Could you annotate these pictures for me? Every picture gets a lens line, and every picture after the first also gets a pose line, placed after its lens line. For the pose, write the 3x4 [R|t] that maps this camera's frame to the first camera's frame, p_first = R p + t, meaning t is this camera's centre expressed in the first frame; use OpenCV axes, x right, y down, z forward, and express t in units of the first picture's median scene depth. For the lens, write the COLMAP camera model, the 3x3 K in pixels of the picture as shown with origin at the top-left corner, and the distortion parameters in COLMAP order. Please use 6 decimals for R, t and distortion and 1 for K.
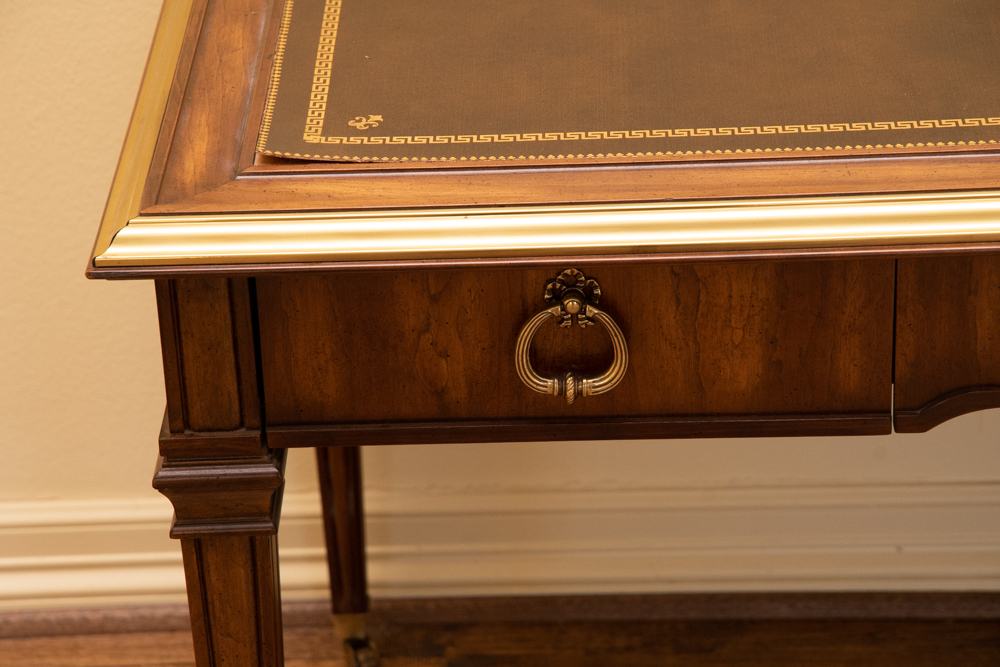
lens RADIAL K [[3383.3, 0, 502.9], [0, 3383.3, 330.6], [0, 0, 1]] dist [0.936868, 0.000000]
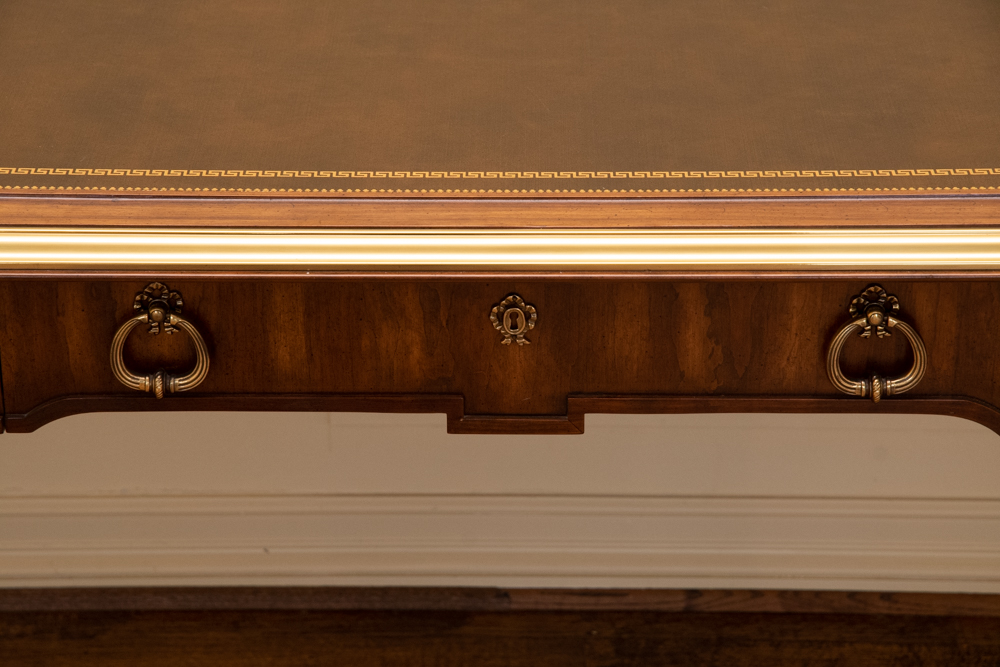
lens RADIAL K [[2930.6, 0, 497.3], [0, 2930.6, 335.7], [0, 0, 1]] dist [0.773834, 0.000000]
pose [[0.999320, 0.030368, 0.020920, 0.259249], [-0.029938, 0.999340, -0.020586, 0.012740], [-0.021531, 0.019946, 0.999569, -0.025523]]
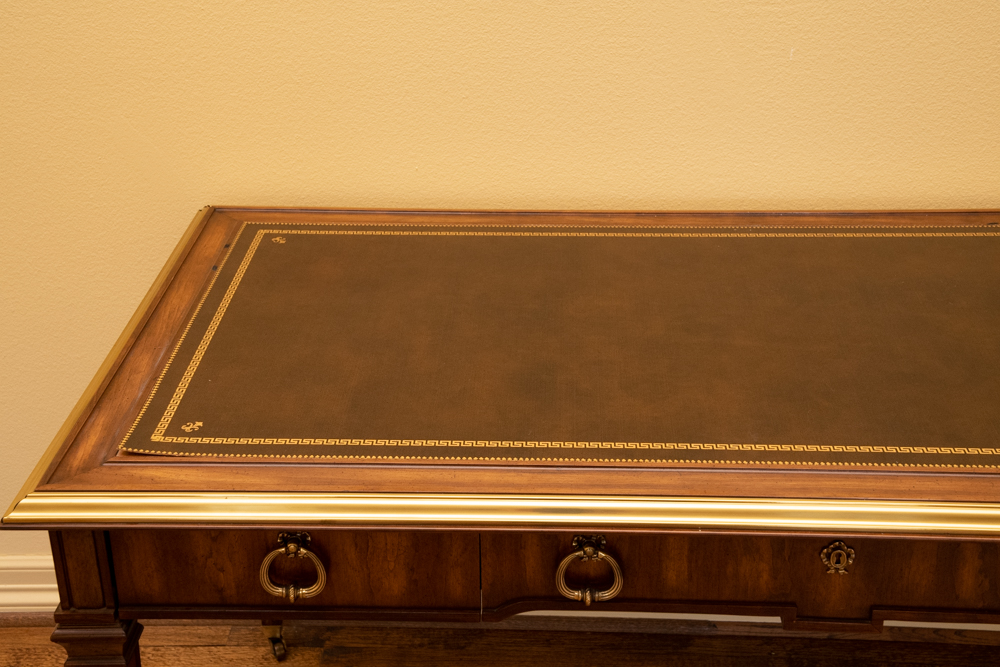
lens RADIAL K [[1513.3, 0, 493.0], [0, 1513.3, 338.4], [0, 0, 1]] dist [0.215007, 0.000000]
pose [[0.999266, 0.034575, -0.016506, 0.127489], [-0.034723, 0.999359, -0.008758, -0.107035], [0.016193, 0.009325, 0.999825, 0.224394]]
